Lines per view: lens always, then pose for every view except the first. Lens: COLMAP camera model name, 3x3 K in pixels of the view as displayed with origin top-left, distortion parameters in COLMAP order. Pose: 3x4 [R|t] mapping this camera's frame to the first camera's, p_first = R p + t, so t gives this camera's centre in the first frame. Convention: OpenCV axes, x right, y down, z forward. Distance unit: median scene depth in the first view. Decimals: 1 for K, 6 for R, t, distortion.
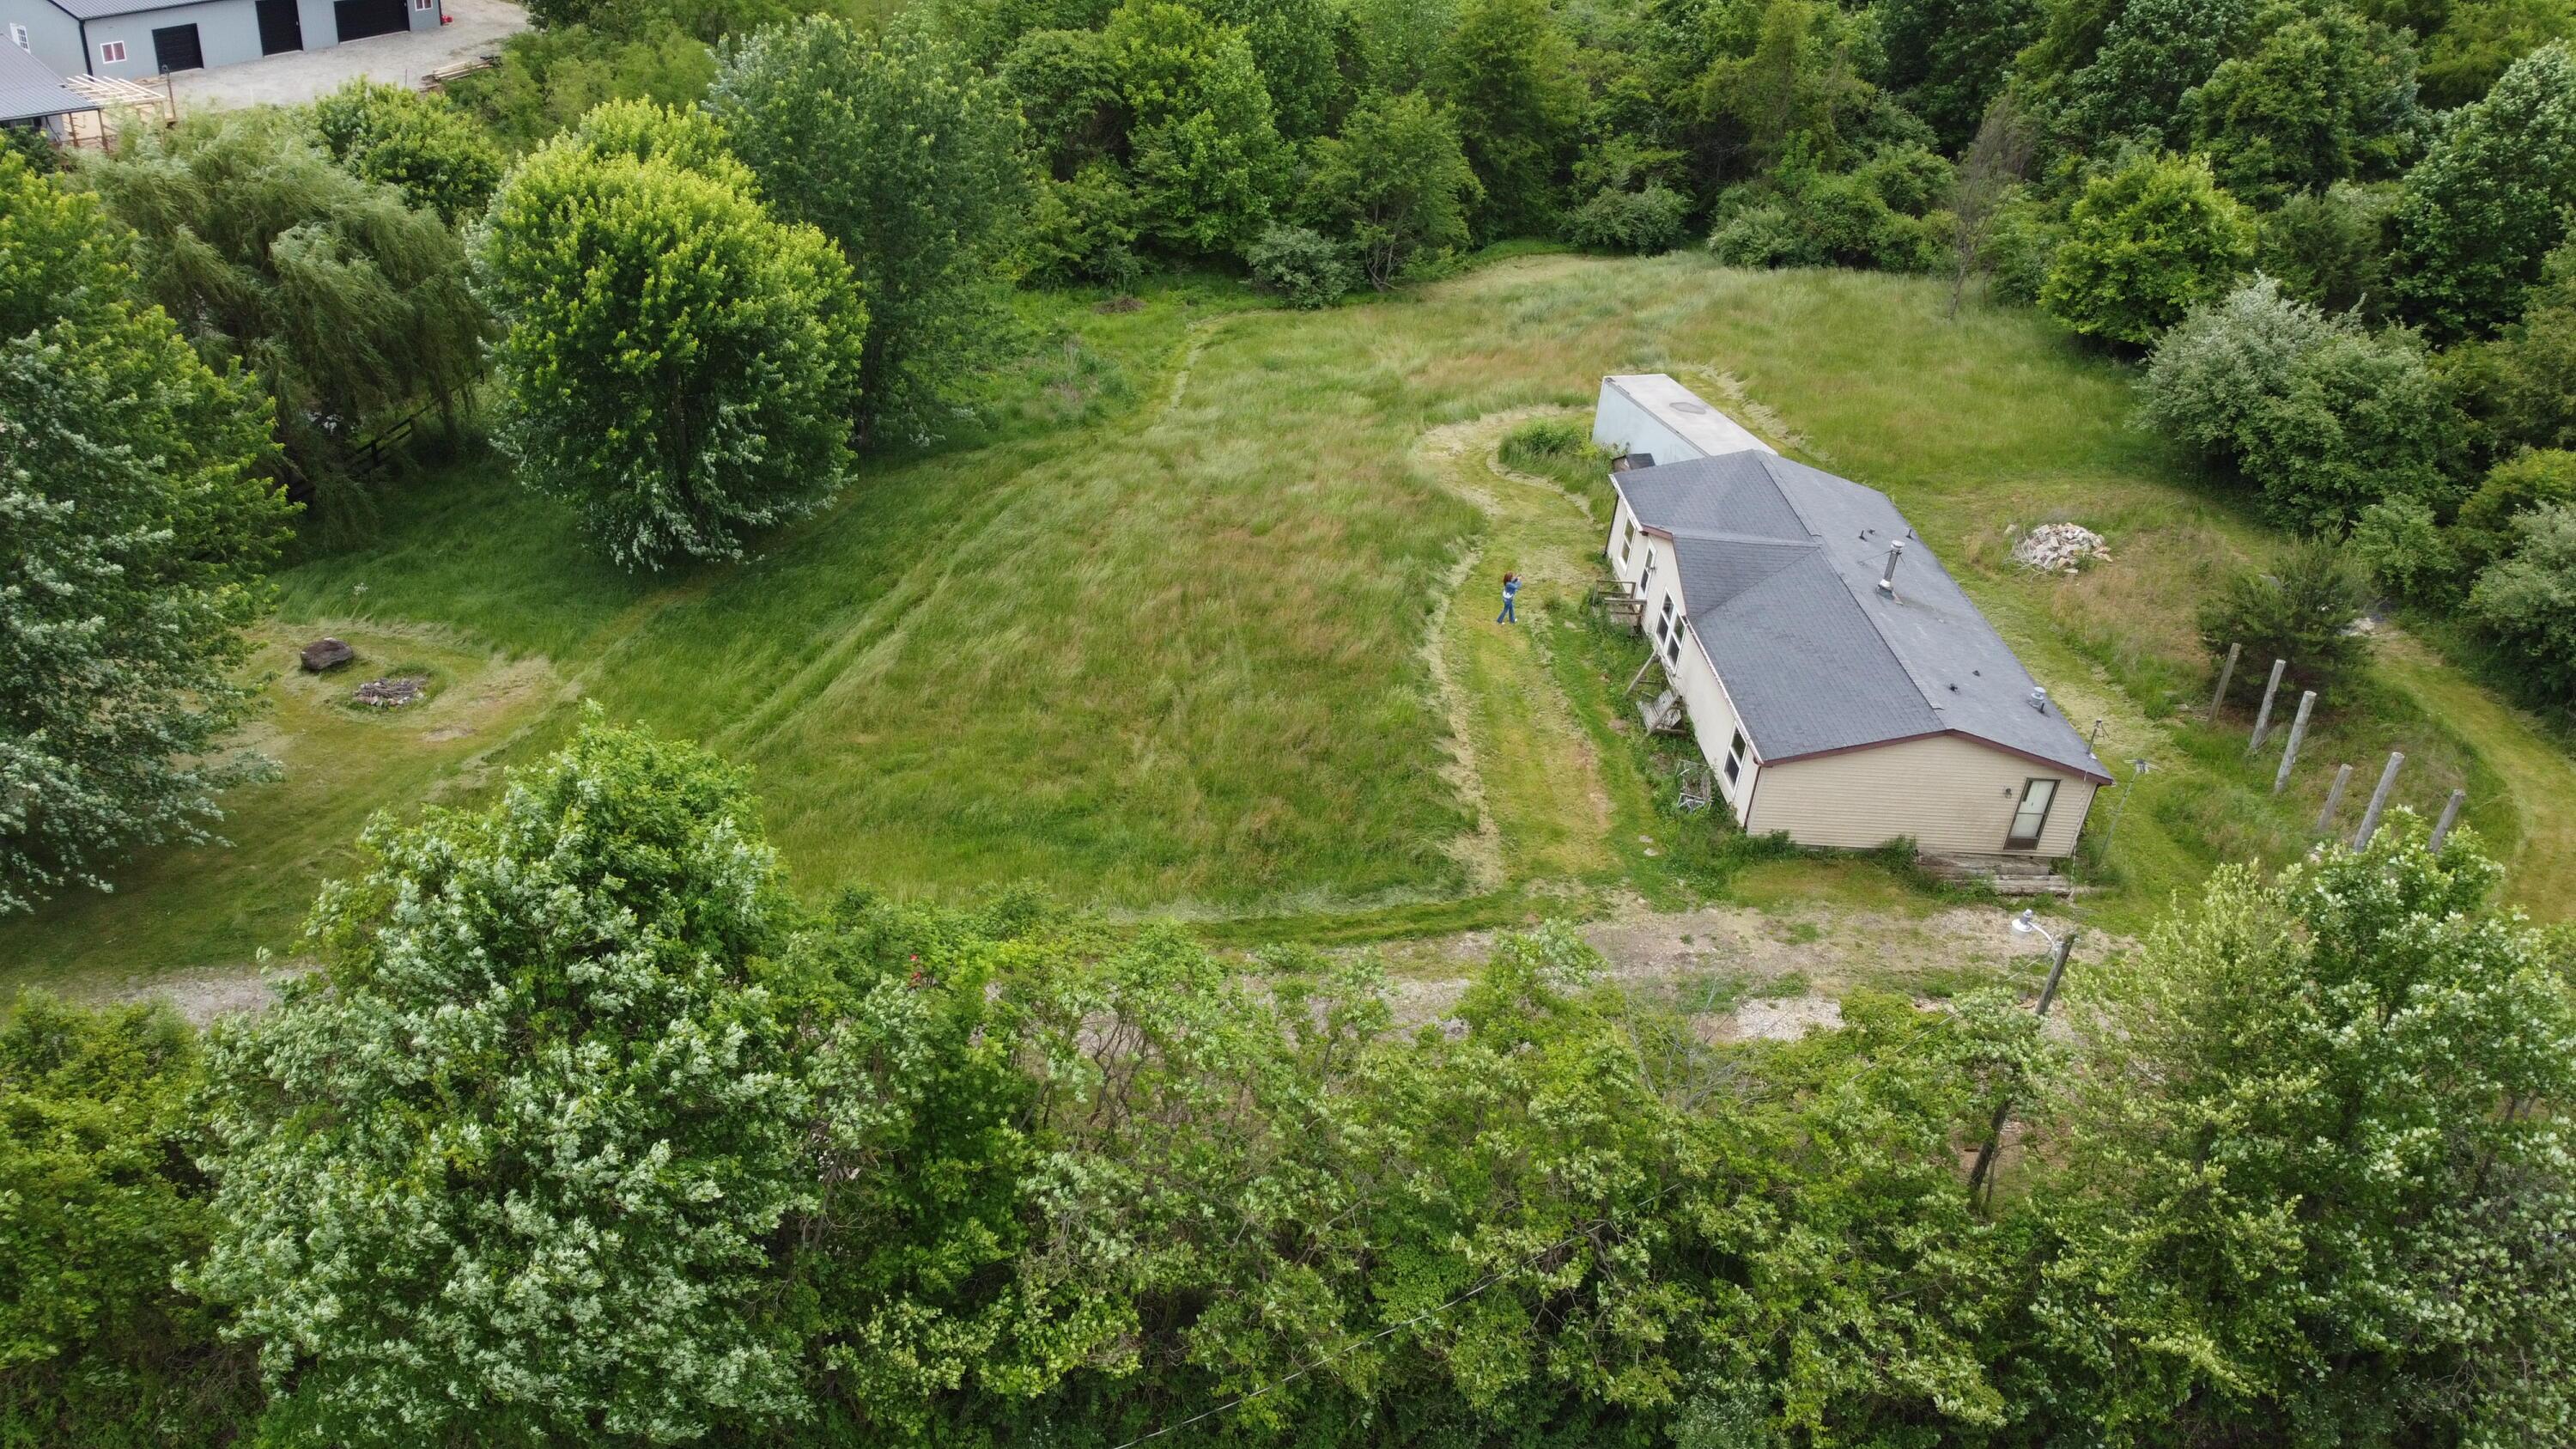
lens RADIAL K [[1947.6, 0, 1288.0], [0, 1947.6, 724.5], [0, 0, 1]] dist [-0.001352, -0.002625]
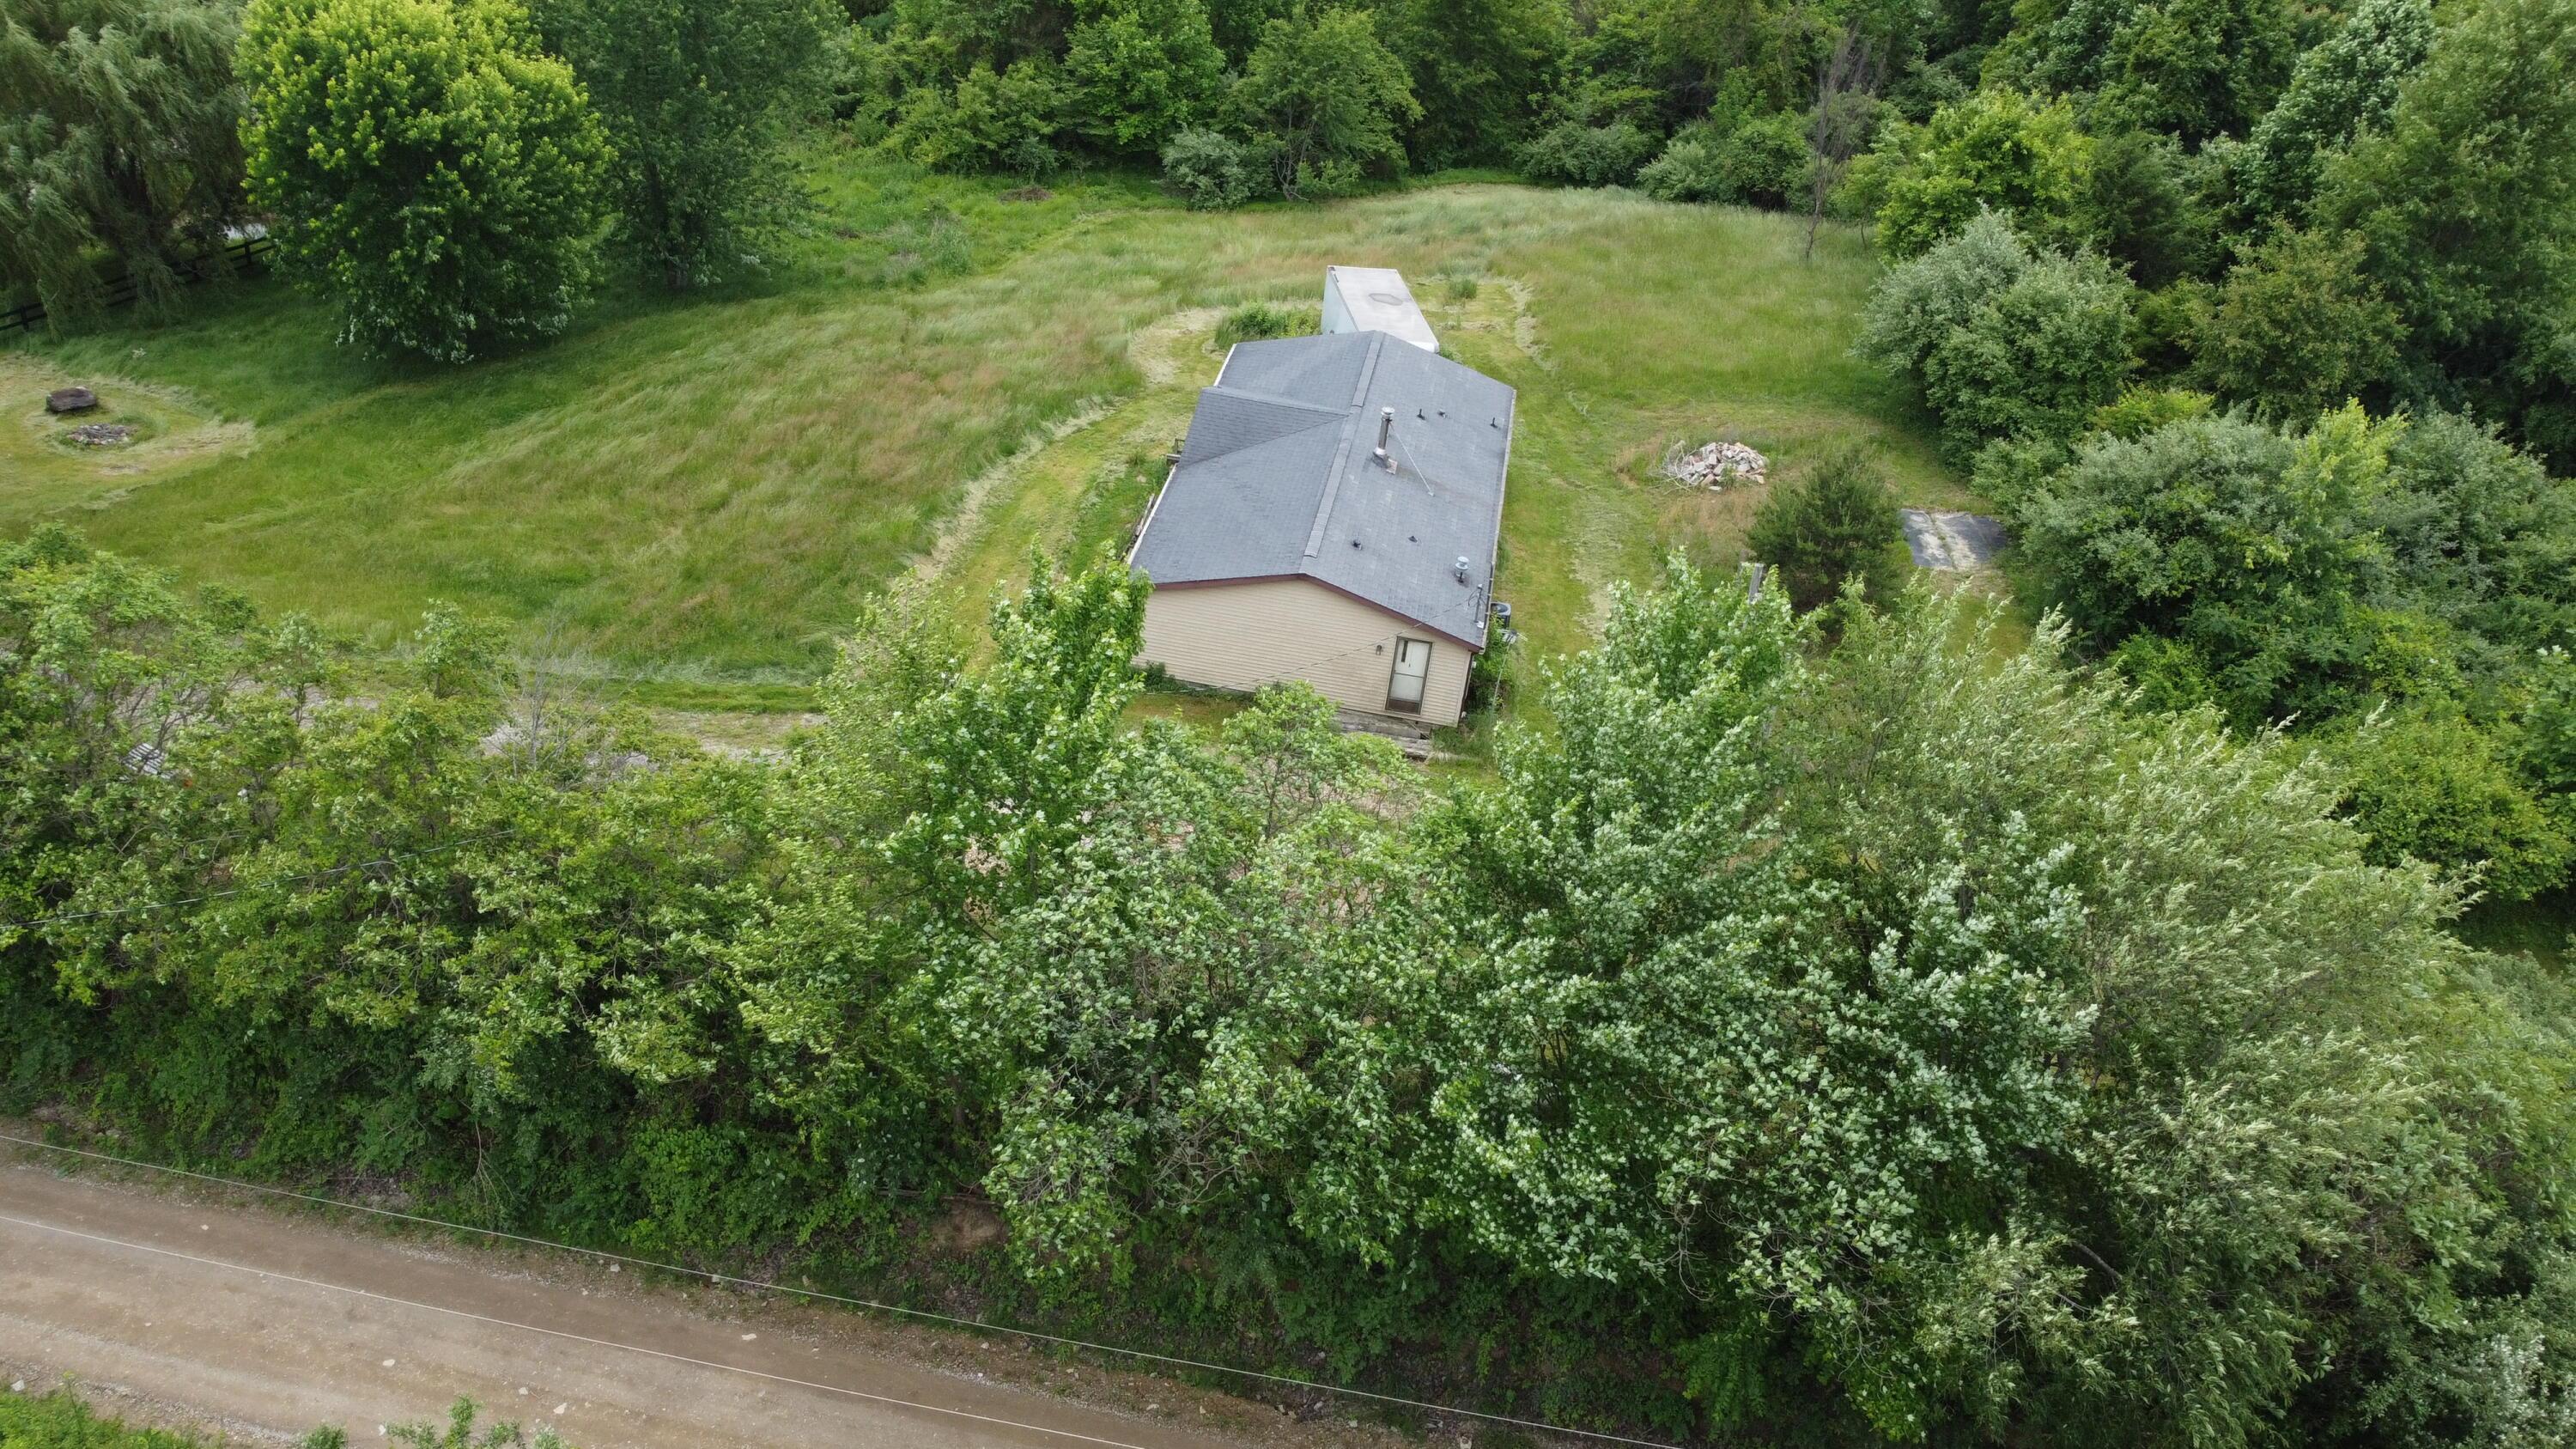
lens RADIAL K [[1947.6, 0, 1288.0], [0, 1947.6, 724.5], [0, 0, 1]] dist [-0.001352, -0.002625]
pose [[0.977061, 0.115974, -0.178613, 0.269608], [-0.115196, 0.993233, 0.014760, 0.033956], [0.179116, 0.006154, 0.983809, 0.007173]]
